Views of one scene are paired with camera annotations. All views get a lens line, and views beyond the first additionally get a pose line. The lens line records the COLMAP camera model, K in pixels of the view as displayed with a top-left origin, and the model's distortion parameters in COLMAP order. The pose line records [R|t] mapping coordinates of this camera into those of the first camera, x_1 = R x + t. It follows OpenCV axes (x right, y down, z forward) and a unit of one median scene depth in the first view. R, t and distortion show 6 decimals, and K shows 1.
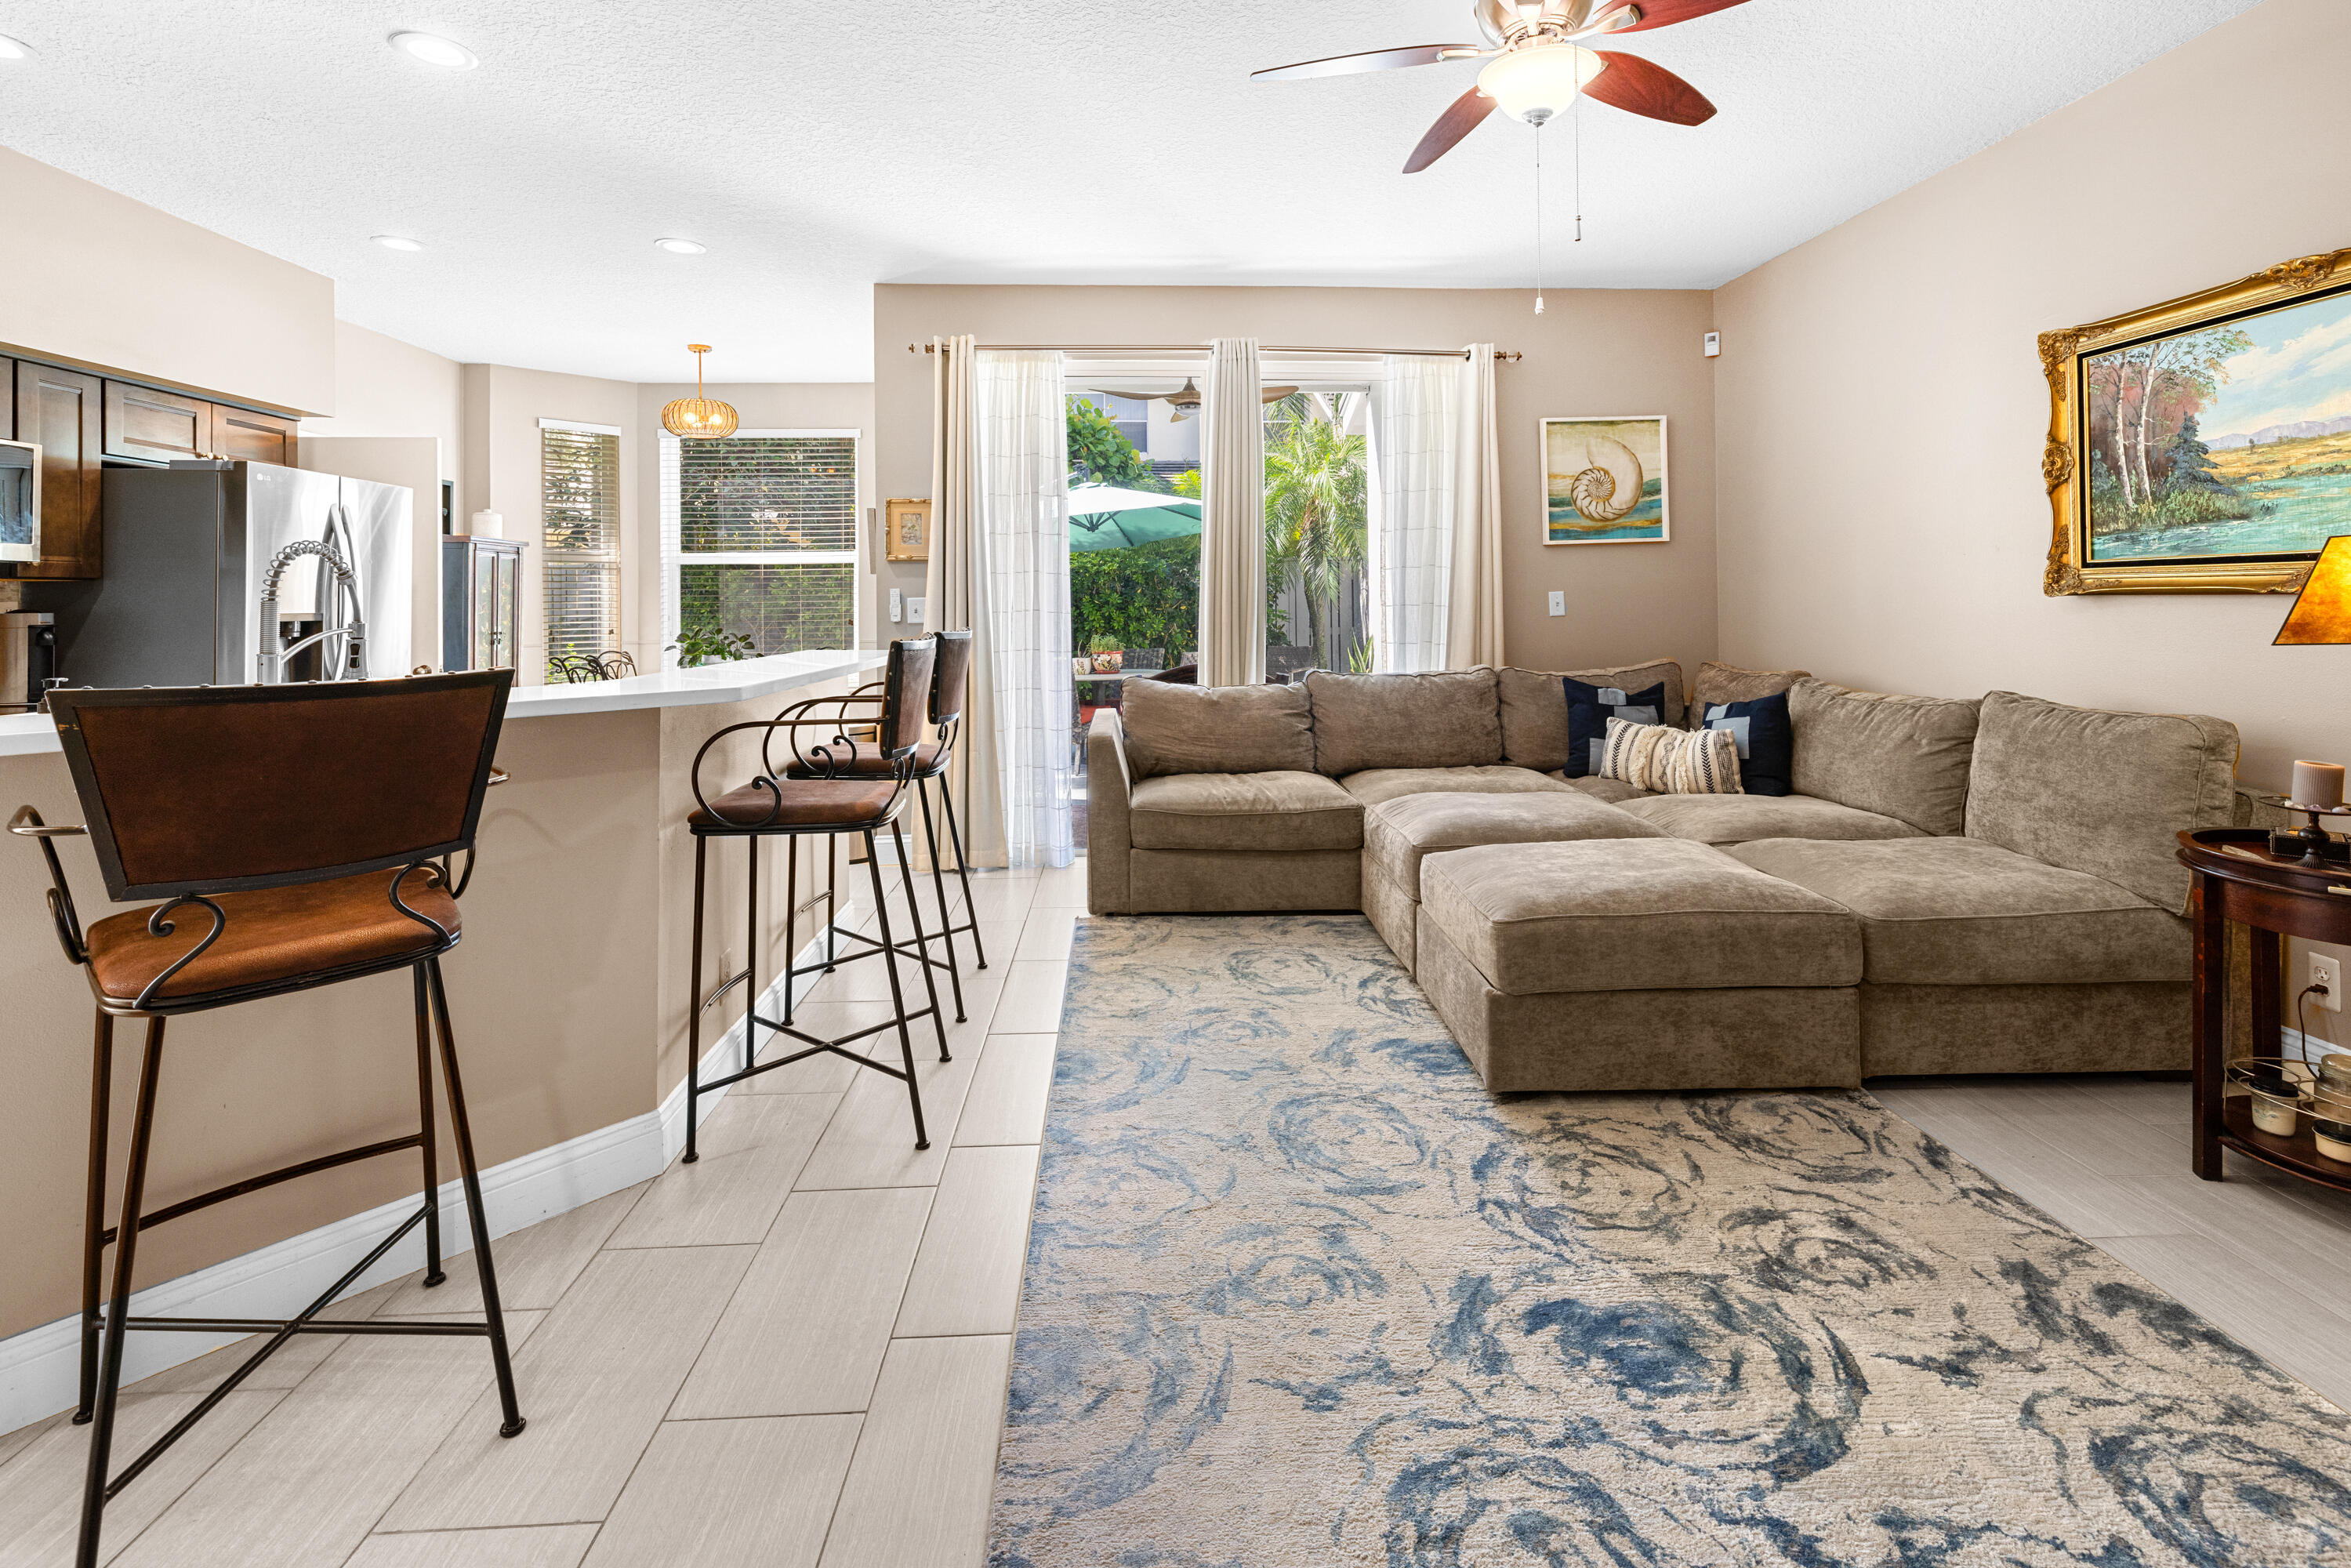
lens RADIAL K [[1066.2, 0, 1159.8], [0, 1066.2, 589.9], [0, 0, 1]] dist [0.000398, -0.001157]
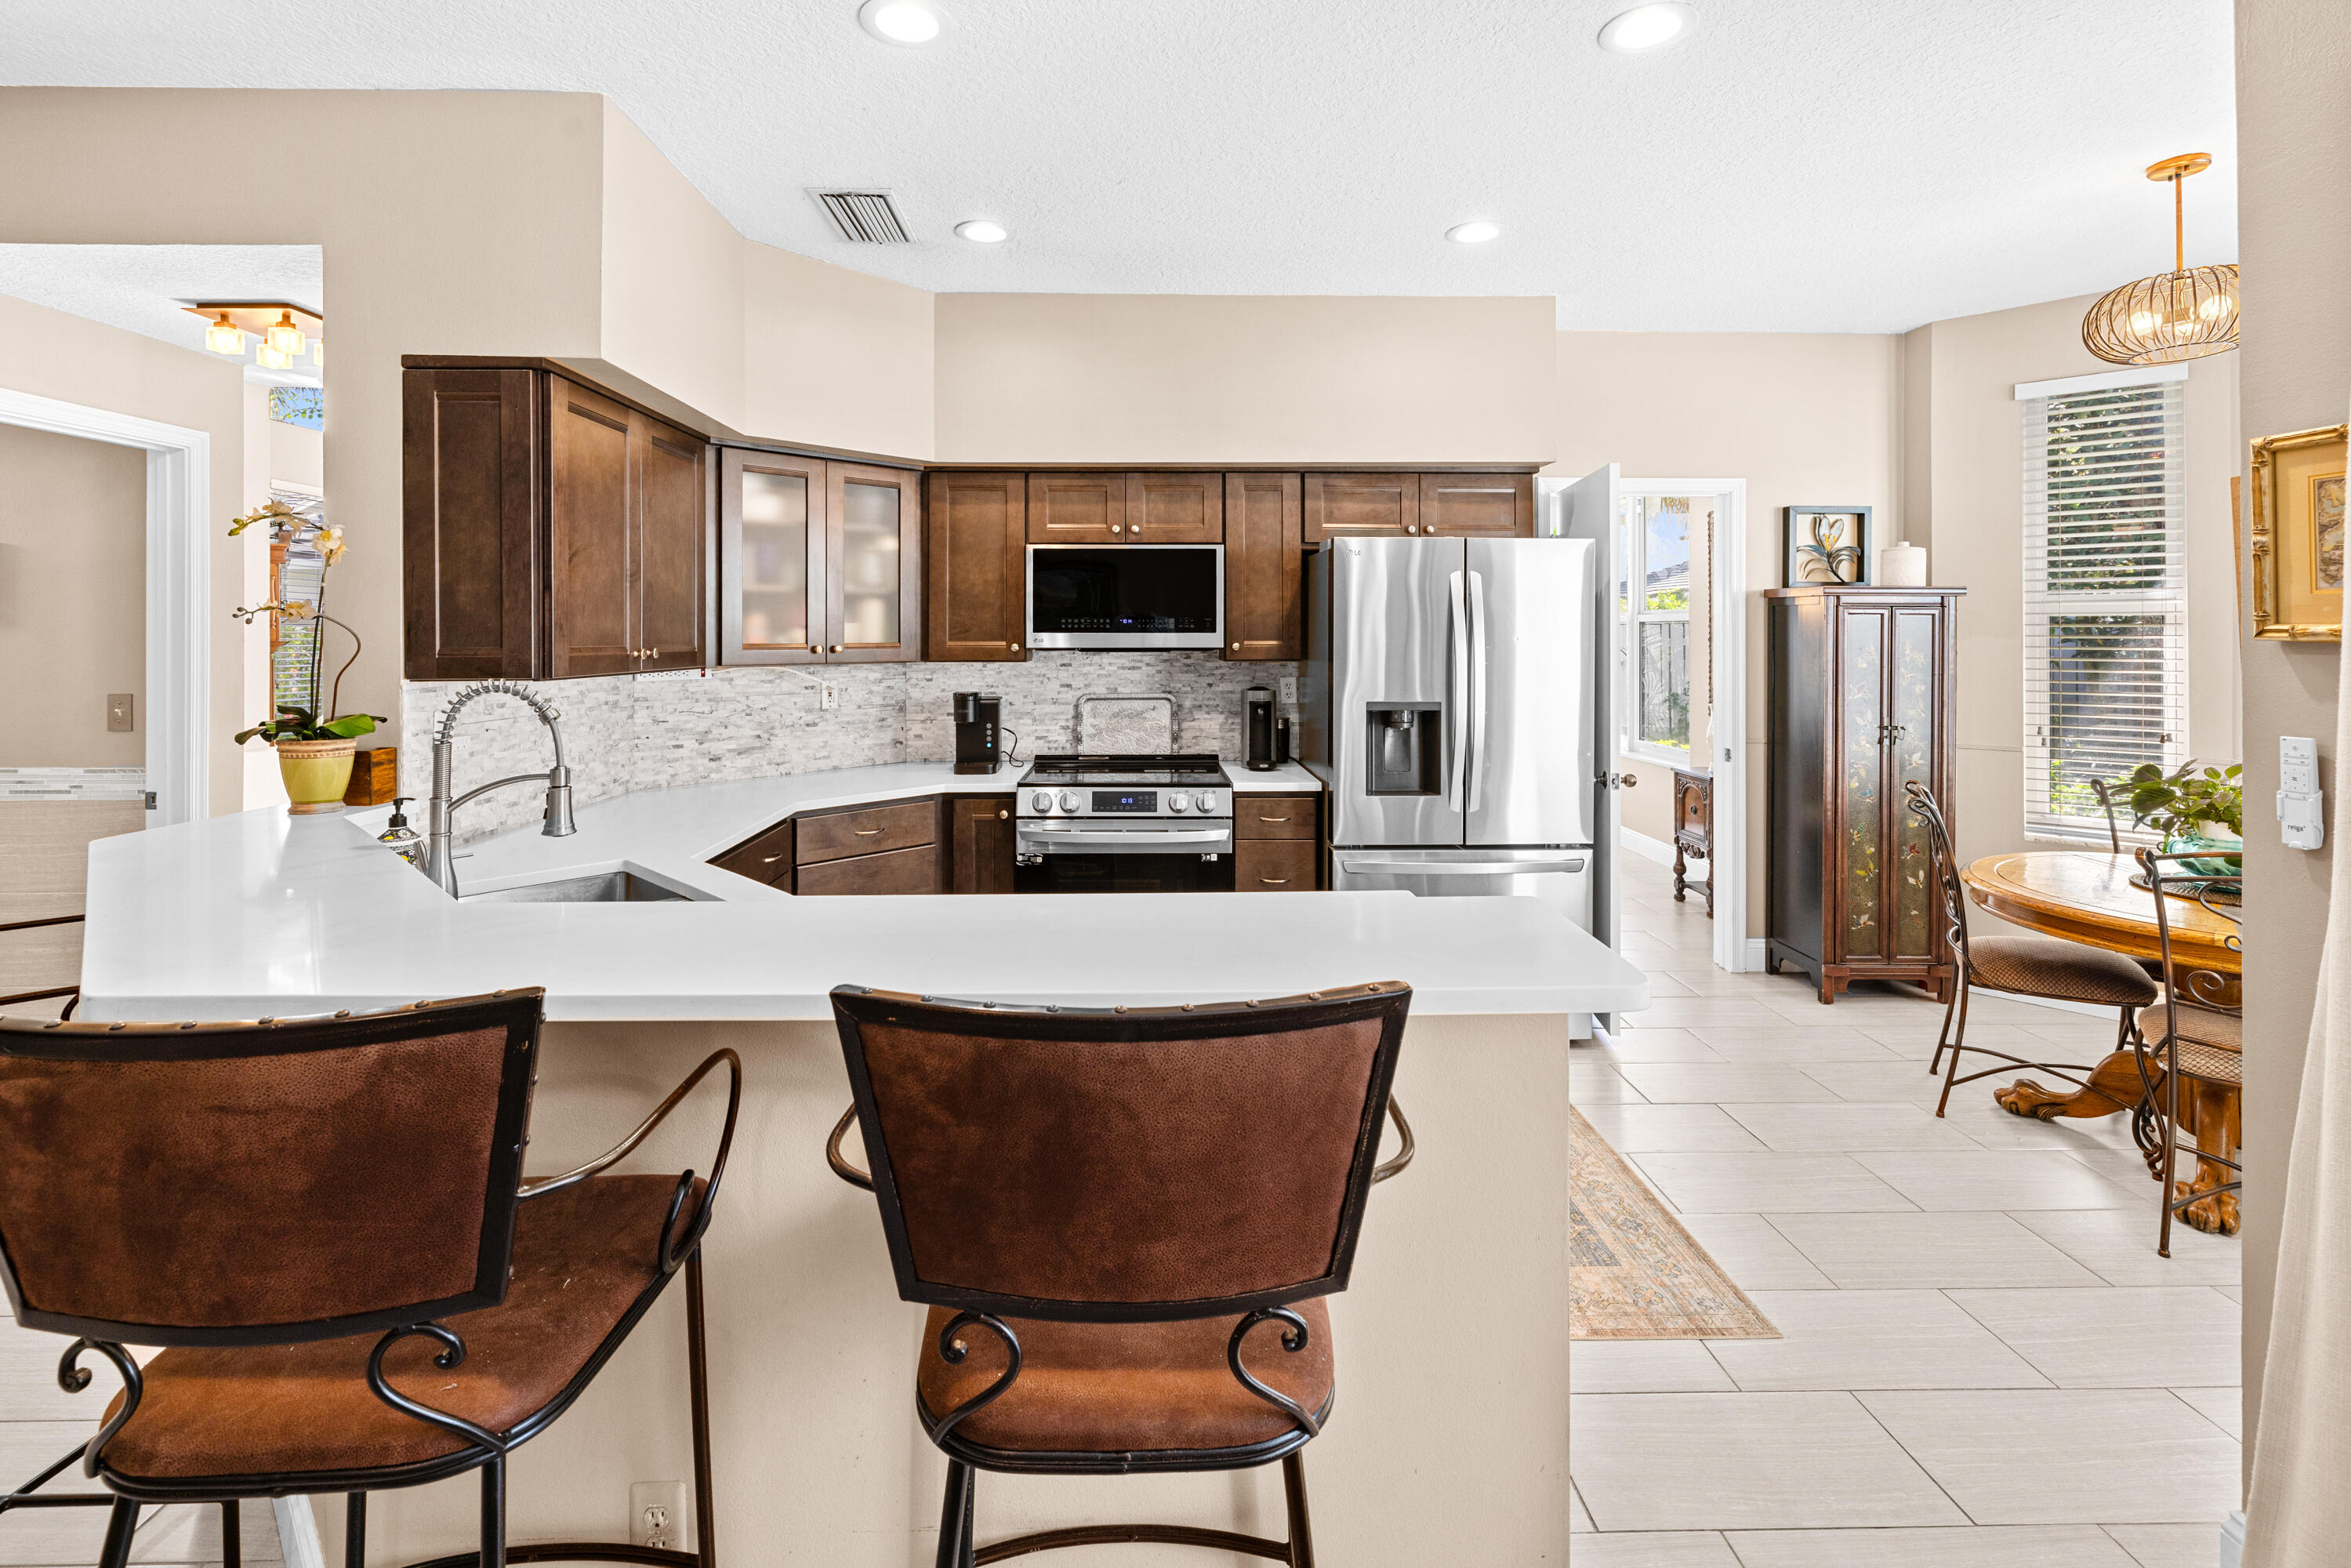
lens RADIAL K [[1066.2, 0, 1134.2], [0, 1066.2, 641.0], [0, 0, 1]] dist [0.000398, -0.001157]
pose [[-0.014409, 0.013544, -0.999804, 0.095232], [0.014625, 0.999804, 0.013333, -0.060537], [0.999789, -0.014430, -0.014605, 1.095038]]
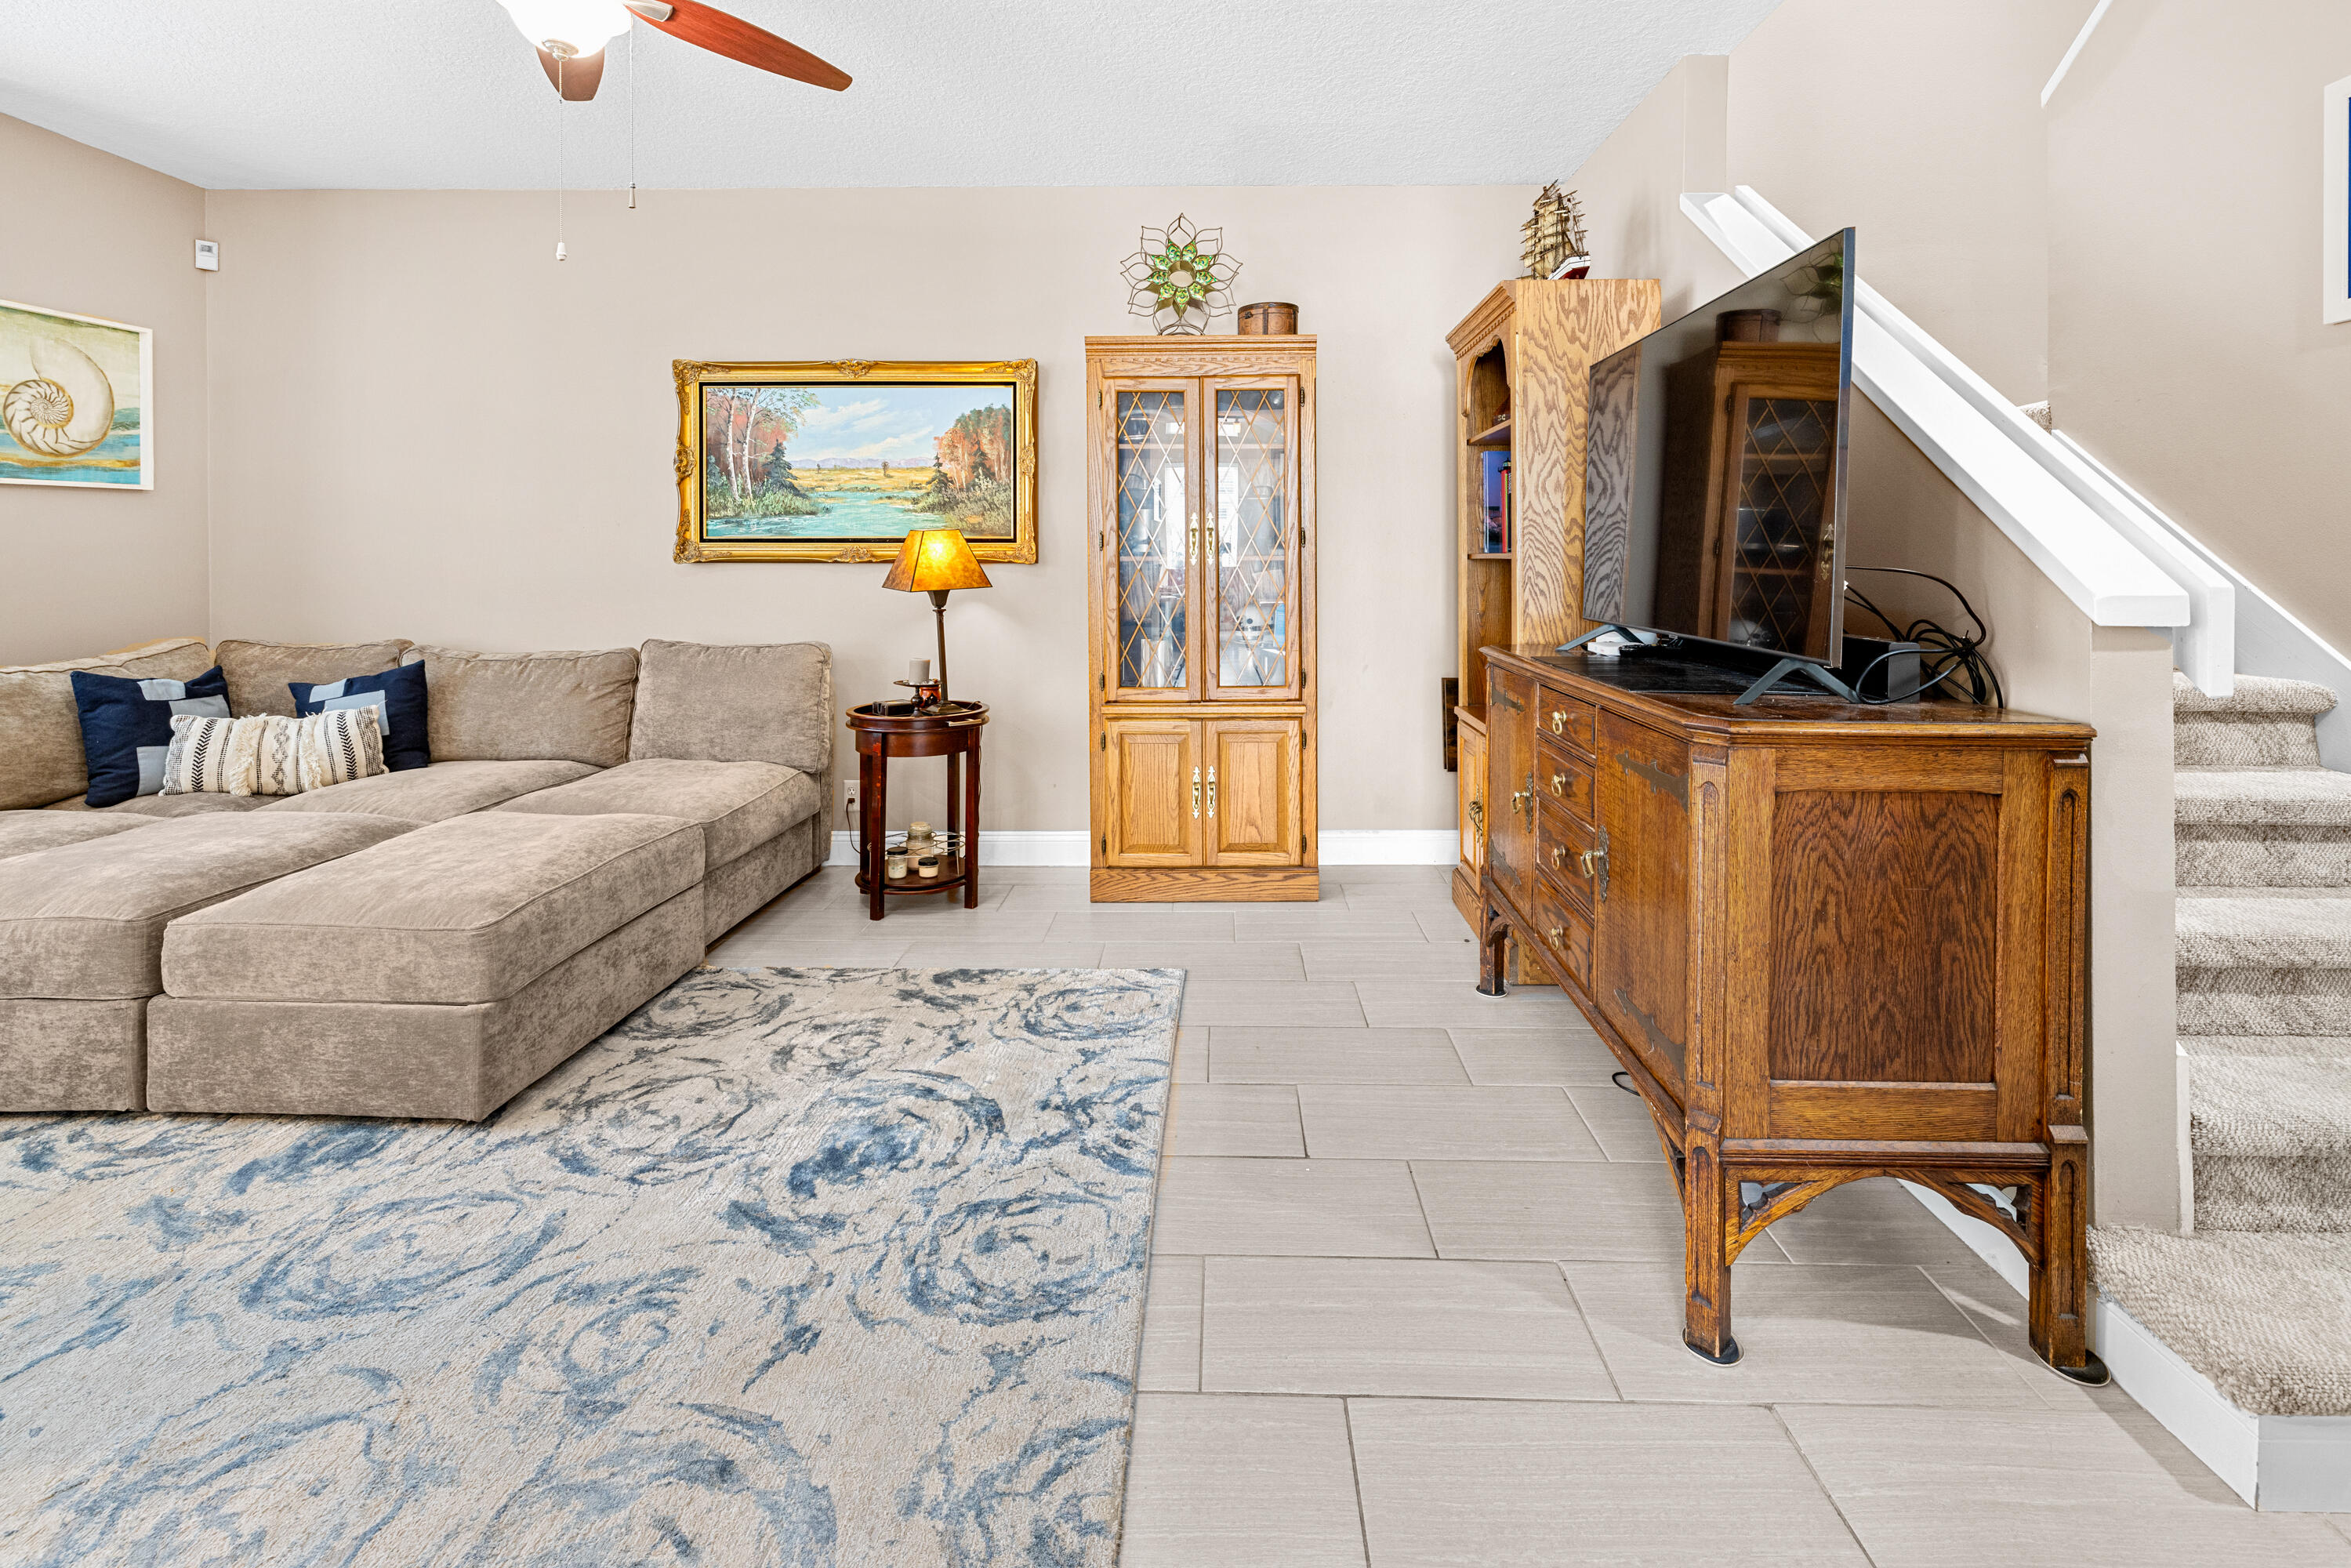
lens RADIAL K [[1107.6, 0, 1174.8], [0, 1107.6, 582.1], [0, 0, 1]] dist [0.011147, -0.000592]
pose [[0.056320, -0.010864, 0.998354, -0.510050], [-0.011499, 0.999867, 0.011529, 0.006547], [-0.998347, -0.012130, 0.056188, 0.335921]]
